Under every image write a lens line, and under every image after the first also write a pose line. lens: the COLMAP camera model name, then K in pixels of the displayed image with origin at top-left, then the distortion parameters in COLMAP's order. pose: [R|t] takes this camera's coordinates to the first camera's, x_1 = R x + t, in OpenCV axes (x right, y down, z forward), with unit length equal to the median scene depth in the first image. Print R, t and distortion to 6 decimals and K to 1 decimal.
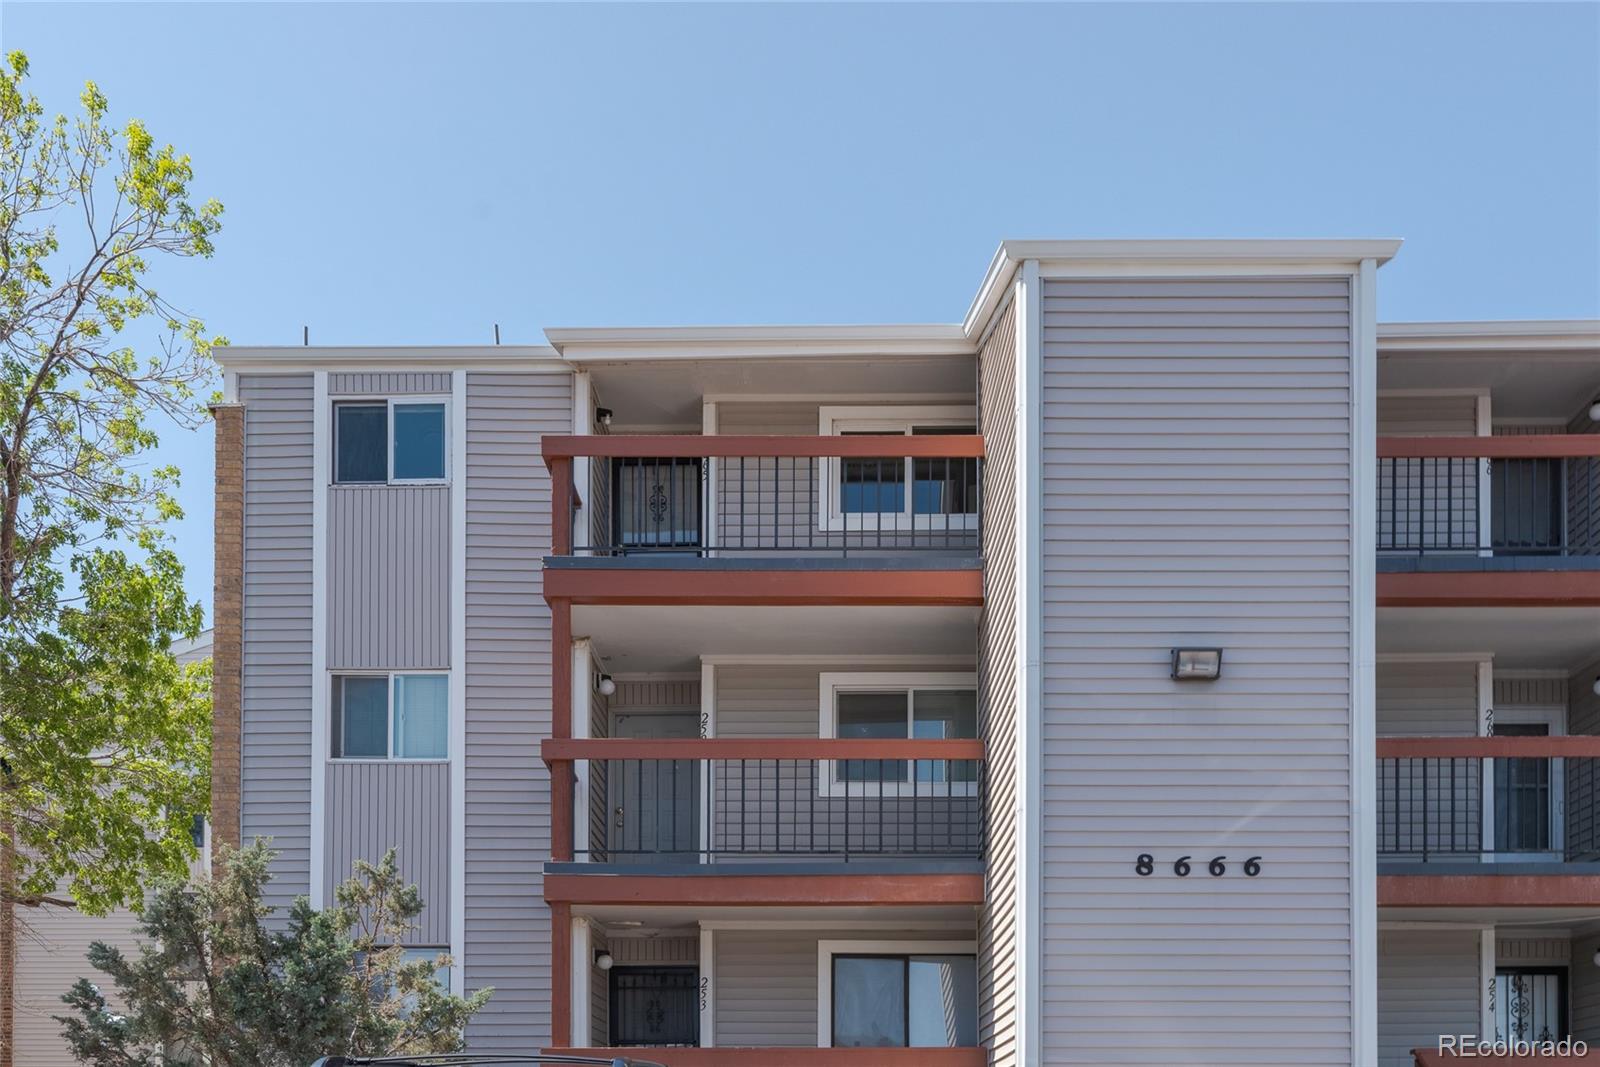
lens RADIAL K [[1689.7, 0, 800.0], [0, 1689.7, 533.5], [0, 0, 1]] dist [-0.003680, 0.010309]
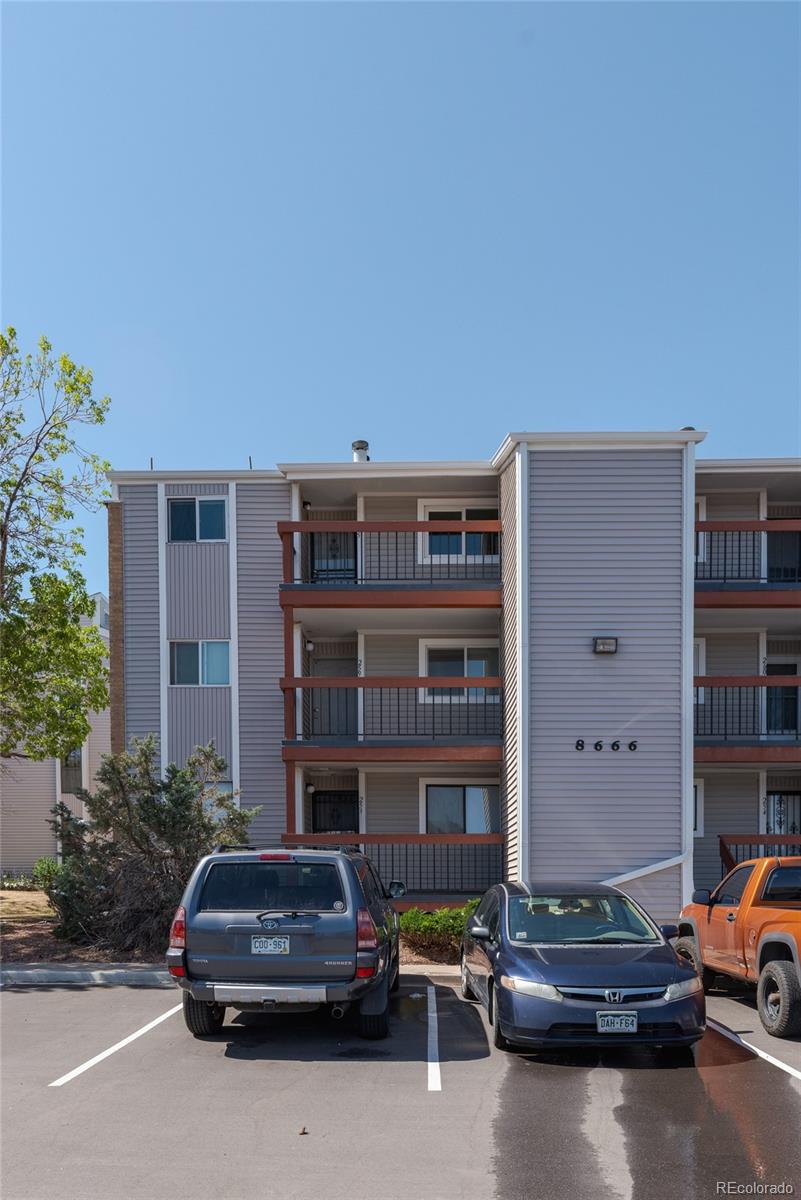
lens RADIAL K [[752.3, 0, 400.5], [0, 752.3, 600.0], [0, 0, 1]] dist [0.002756, -0.000207]
pose [[0.999838, -0.005806, -0.017061, 0.005587], [0.005602, 0.999913, -0.011983, 0.046464], [0.017129, 0.011886, 0.999783, 0.129418]]
